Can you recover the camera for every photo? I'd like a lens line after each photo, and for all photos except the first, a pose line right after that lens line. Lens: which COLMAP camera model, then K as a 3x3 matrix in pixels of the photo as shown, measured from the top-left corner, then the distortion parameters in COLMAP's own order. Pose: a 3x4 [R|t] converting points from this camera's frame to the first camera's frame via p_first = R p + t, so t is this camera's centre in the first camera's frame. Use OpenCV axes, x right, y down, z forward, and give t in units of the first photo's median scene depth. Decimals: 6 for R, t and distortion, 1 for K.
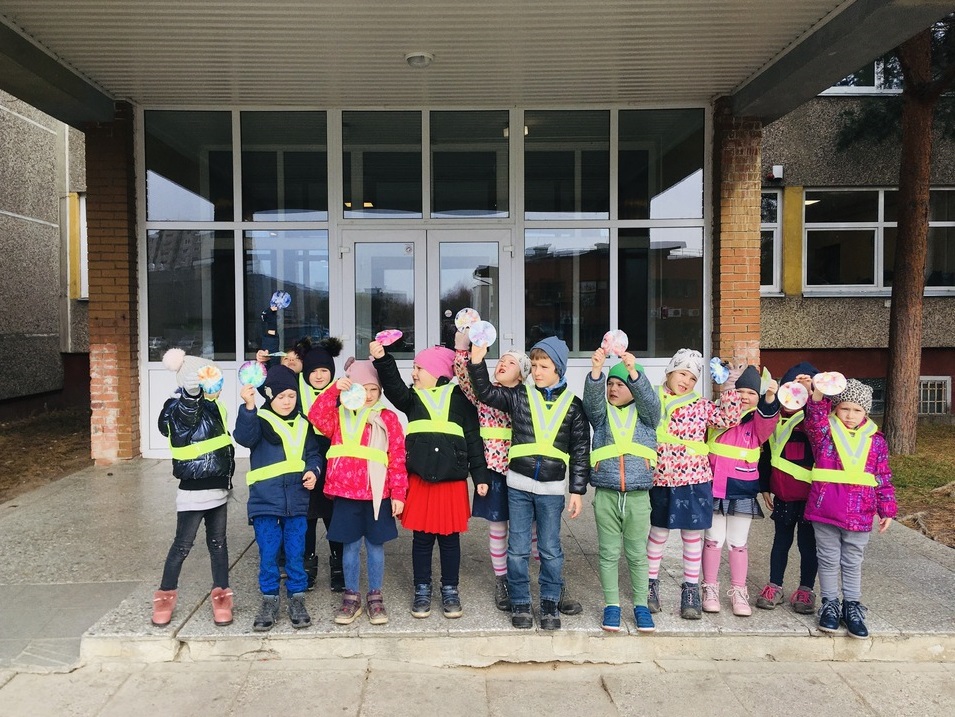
lens RADIAL K [[819.3, 0, 468.6], [0, 819.3, 350.6], [0, 0, 1]] dist [0.065368, -0.077272]
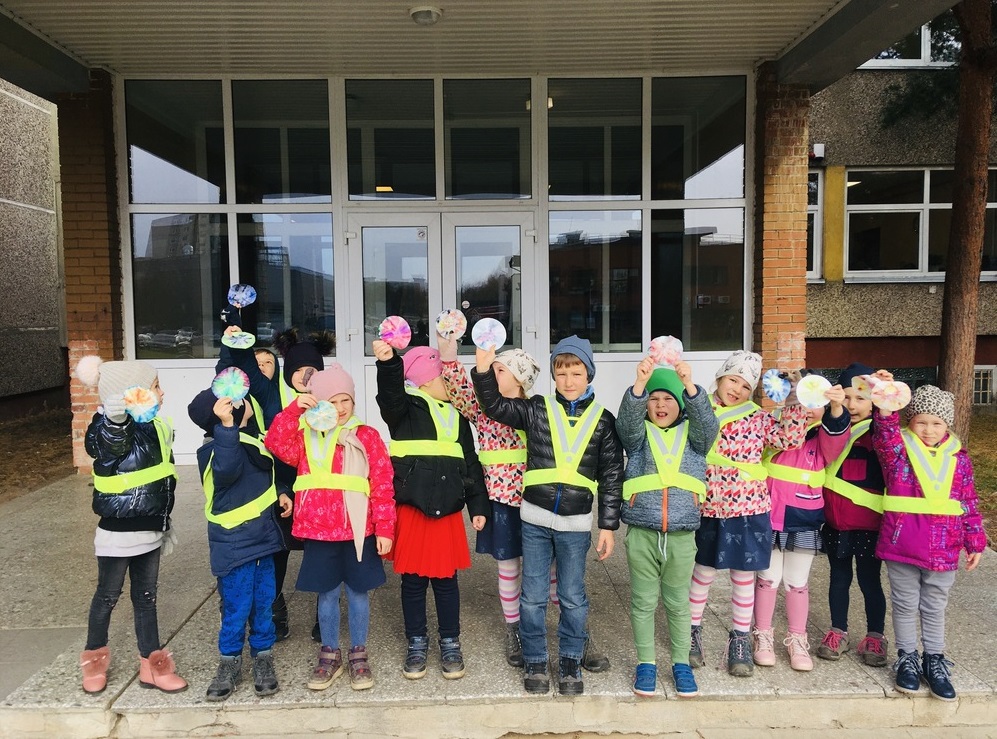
lens RADIAL K [[855.3, 0, 498.7], [0, 855.3, 374.2], [0, 0, 1]] dist [0.065368, -0.077272]
pose [[0.999966, -0.006357, 0.005167, 0.016202], [0.006158, 0.999270, 0.037695, -0.008062], [-0.005402, -0.037662, 0.999276, 0.100434]]
